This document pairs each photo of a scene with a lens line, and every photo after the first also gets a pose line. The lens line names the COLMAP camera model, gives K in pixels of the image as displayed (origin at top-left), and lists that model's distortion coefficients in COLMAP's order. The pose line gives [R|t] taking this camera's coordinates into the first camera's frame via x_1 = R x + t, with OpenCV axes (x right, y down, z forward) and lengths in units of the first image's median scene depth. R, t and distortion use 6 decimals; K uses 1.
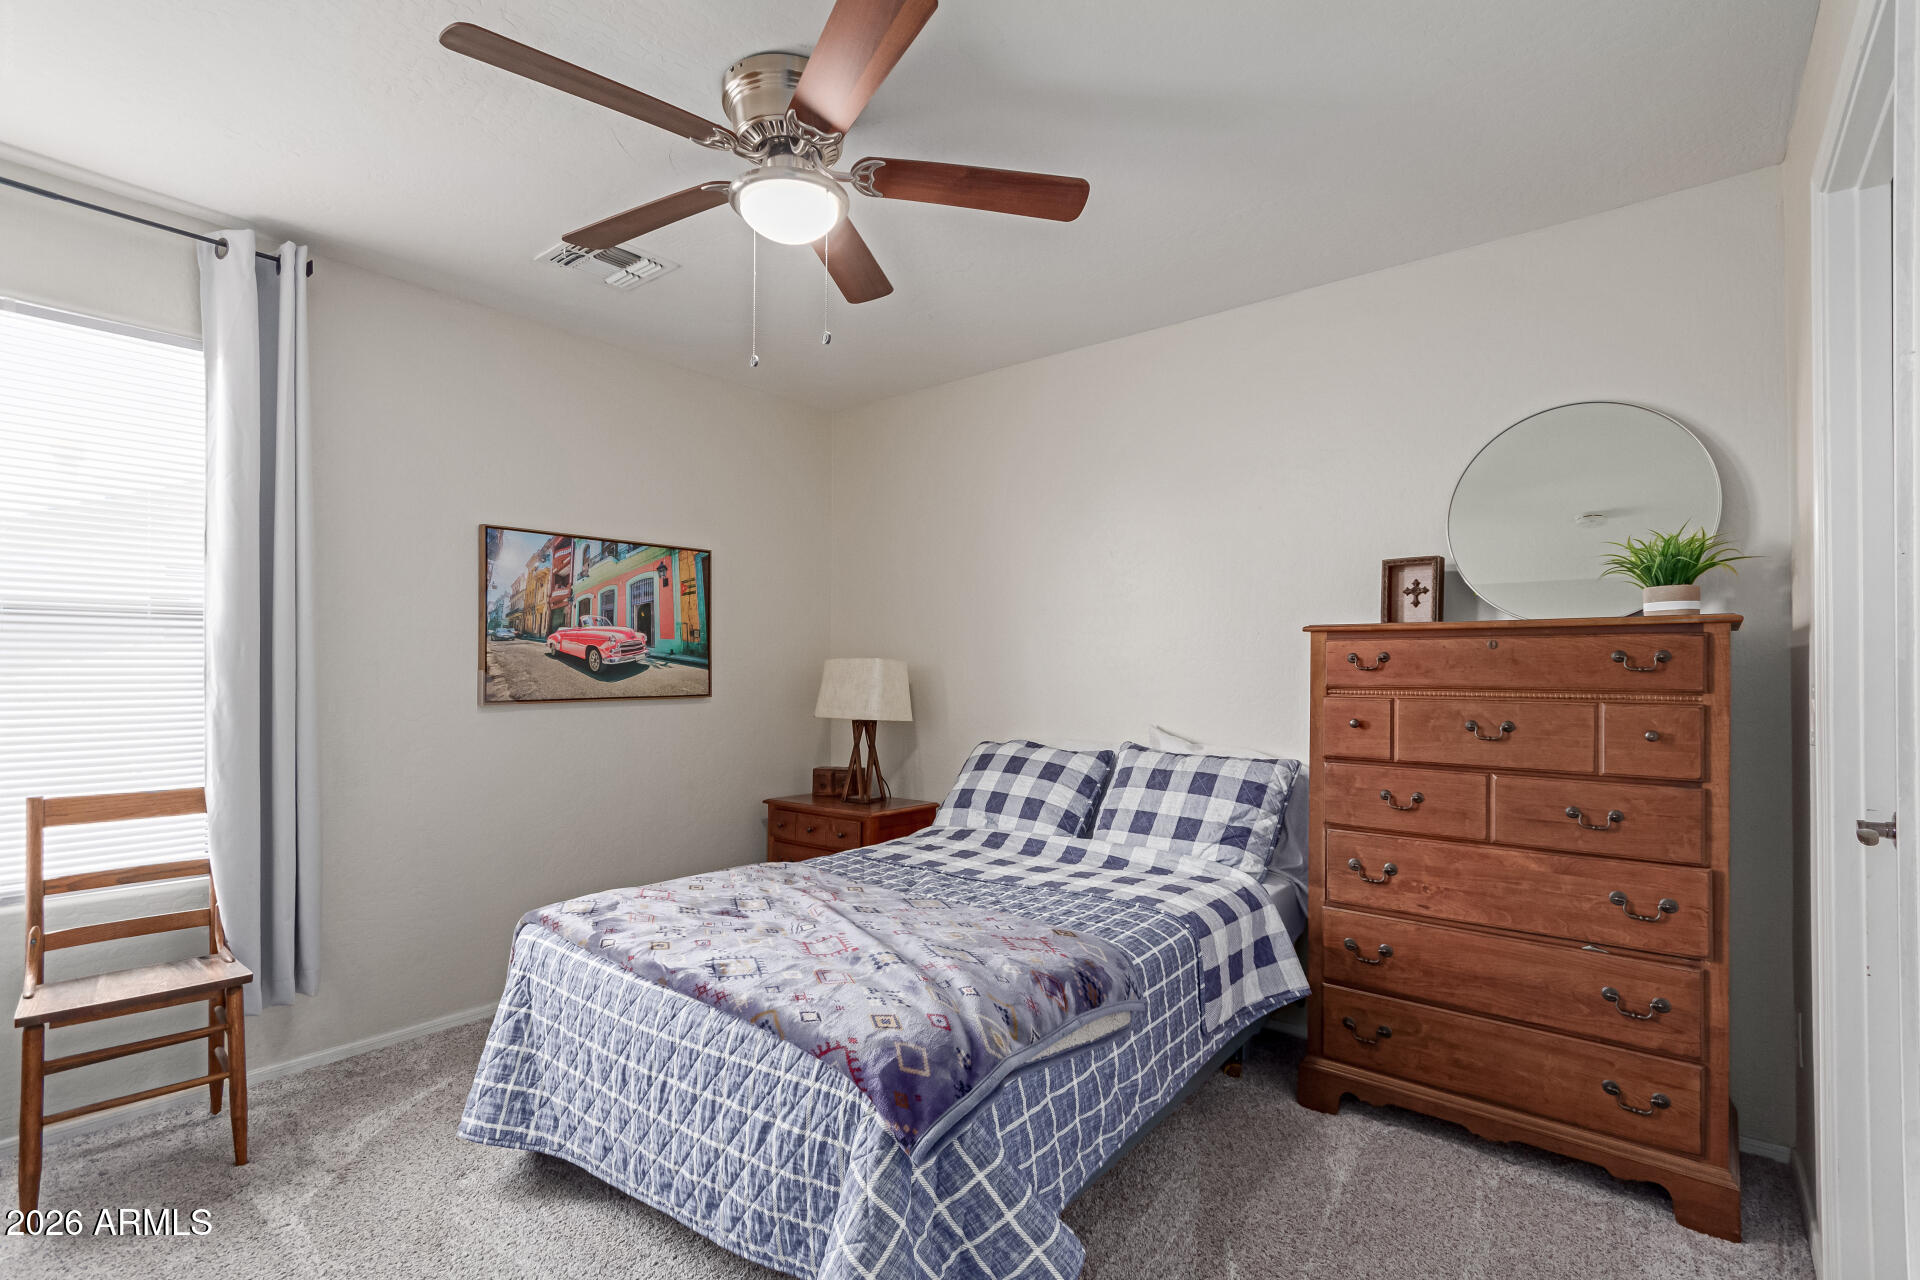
lens RADIAL K [[889.7, 0, 966.3], [0, 889.7, 661.3], [0, 0, 1]] dist [0.007846, 0.000747]
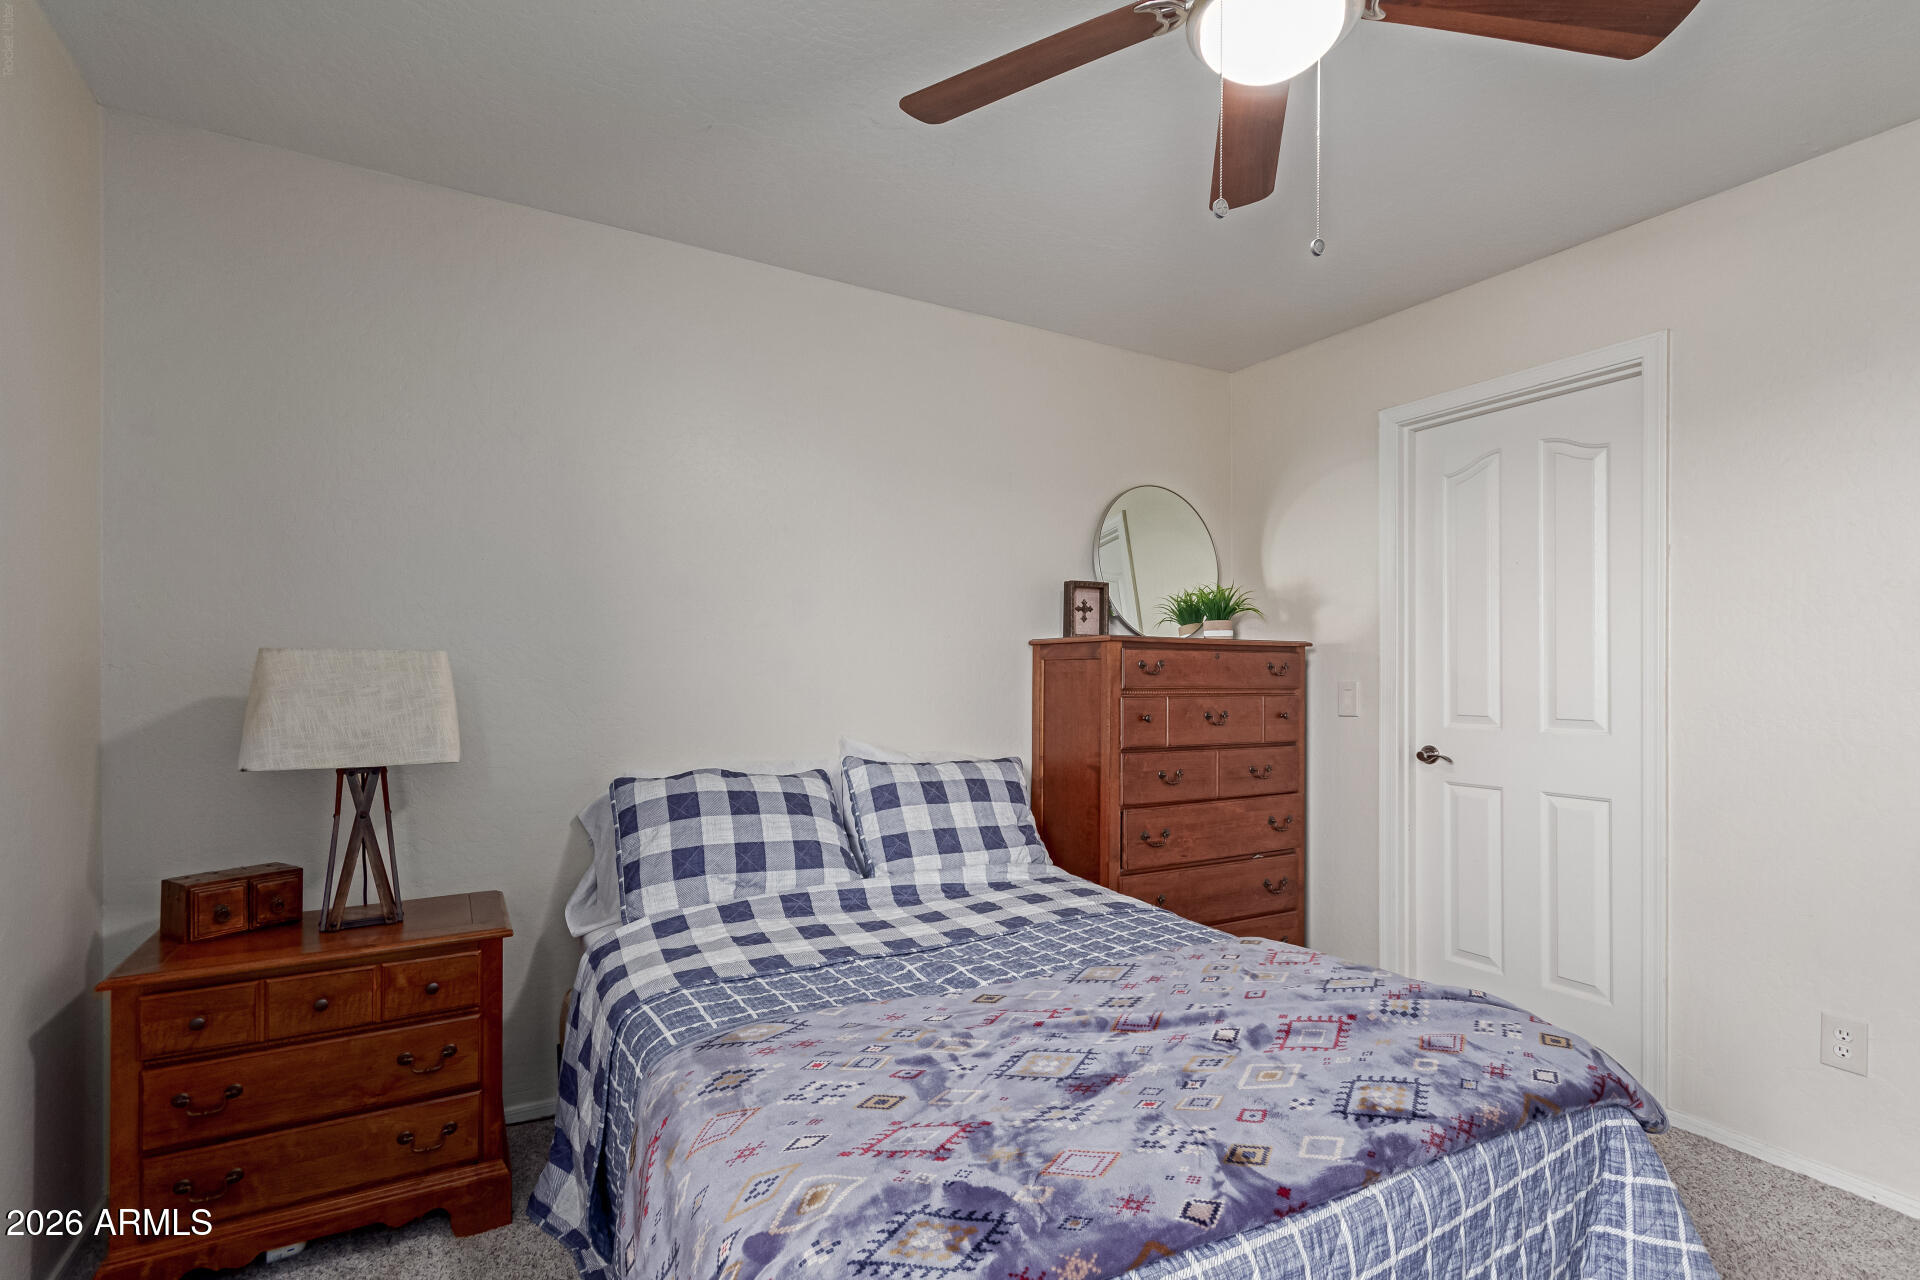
lens RADIAL K [[889.7, 0, 966.3], [0, 889.7, 661.3], [0, 0, 1]] dist [0.007846, 0.000747]
pose [[0.374345, 0.008806, 0.927248, -0.765788], [-0.015250, 0.999878, -0.003339, -0.000284], [-0.927164, -0.012891, 0.374433, 0.762409]]
